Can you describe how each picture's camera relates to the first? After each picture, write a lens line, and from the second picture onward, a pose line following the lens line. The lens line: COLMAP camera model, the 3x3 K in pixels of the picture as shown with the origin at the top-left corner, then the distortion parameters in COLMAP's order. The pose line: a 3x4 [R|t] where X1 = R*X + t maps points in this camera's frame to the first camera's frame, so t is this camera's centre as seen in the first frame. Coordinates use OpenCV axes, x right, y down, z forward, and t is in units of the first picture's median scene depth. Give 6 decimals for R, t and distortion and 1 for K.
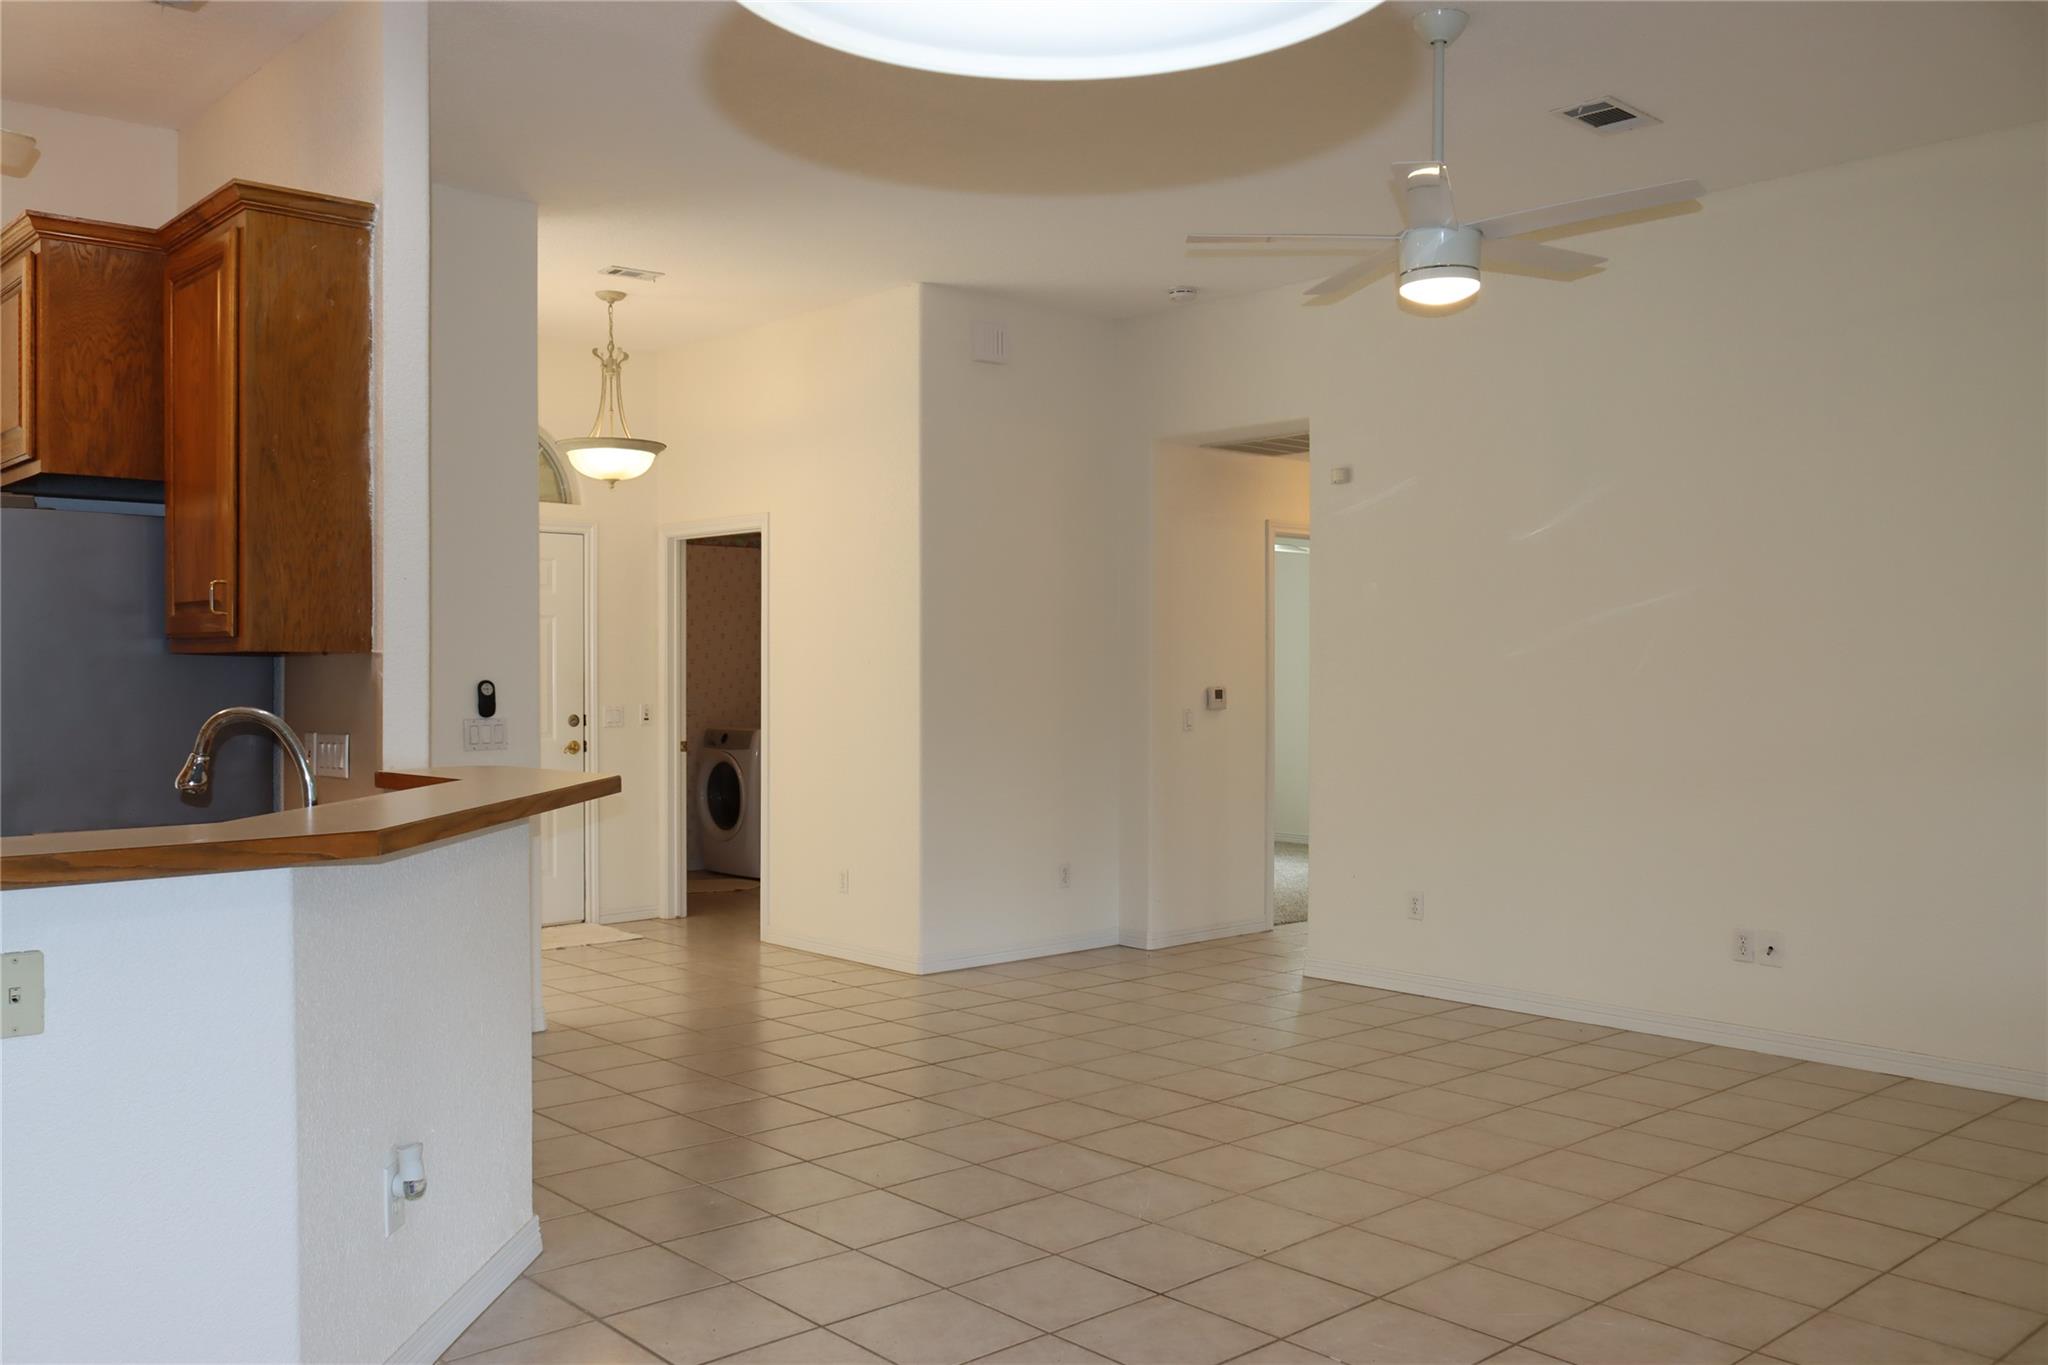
lens RADIAL K [[1719.5, 0, 1016.8], [0, 1719.5, 679.5], [0, 0, 1]] dist [-0.000328, 0.039852]
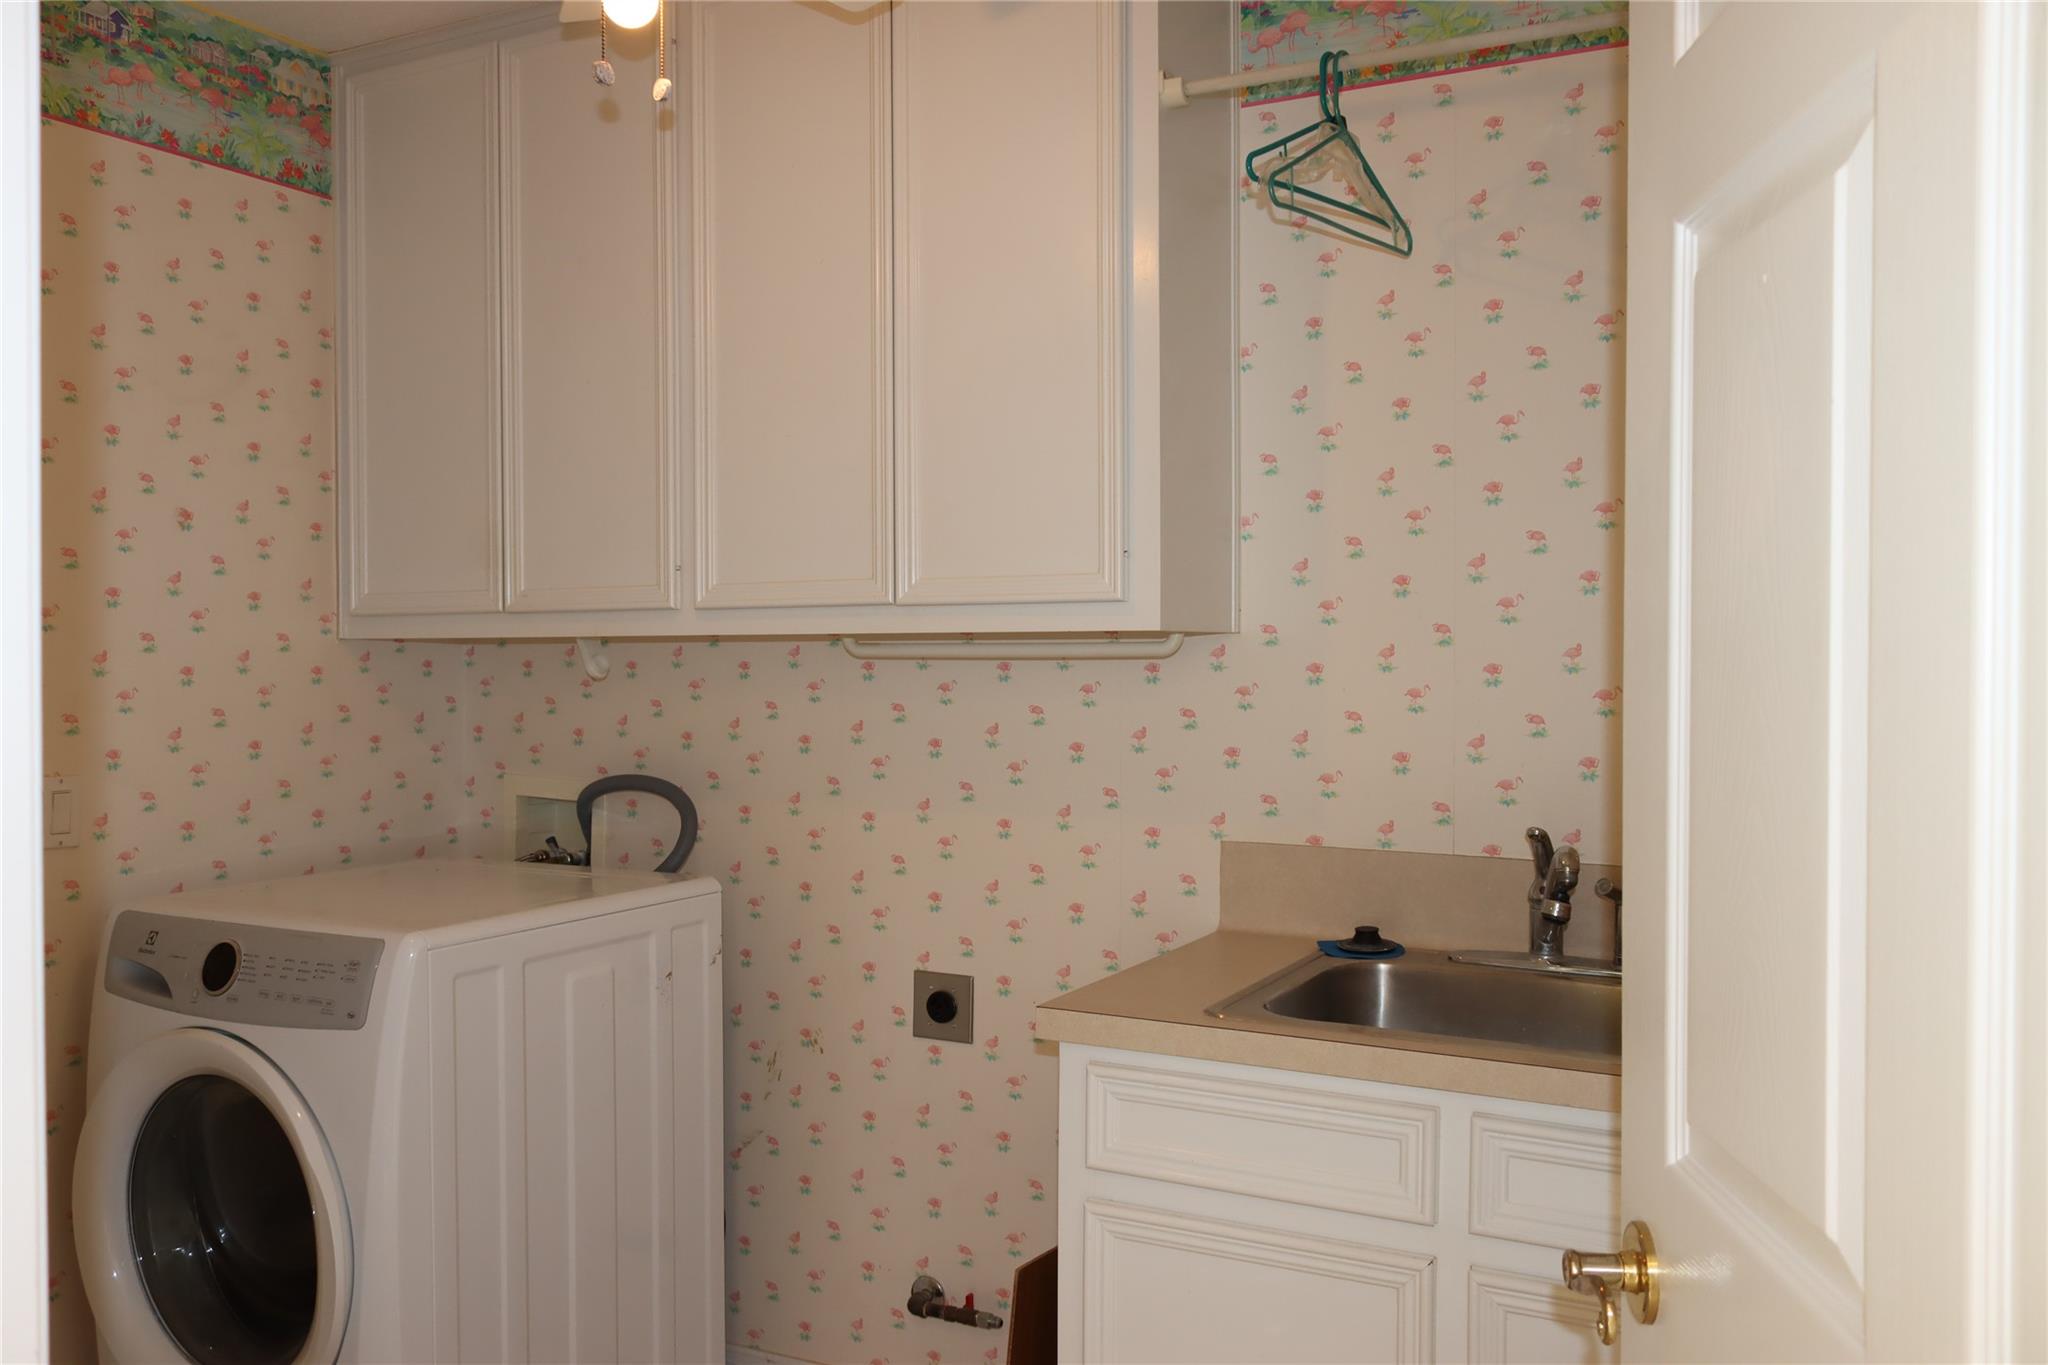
lens RADIAL K [[1719.5, 0, 1022.8], [0, 1719.5, 680.9], [0, 0, 1]] dist [-0.000328, 0.039852]
pose [[0.937467, -0.005212, 0.348036, -0.221650], [0.001127, 0.999928, 0.011940, -0.013852], [-0.348073, -0.010801, 0.937405, 1.095720]]
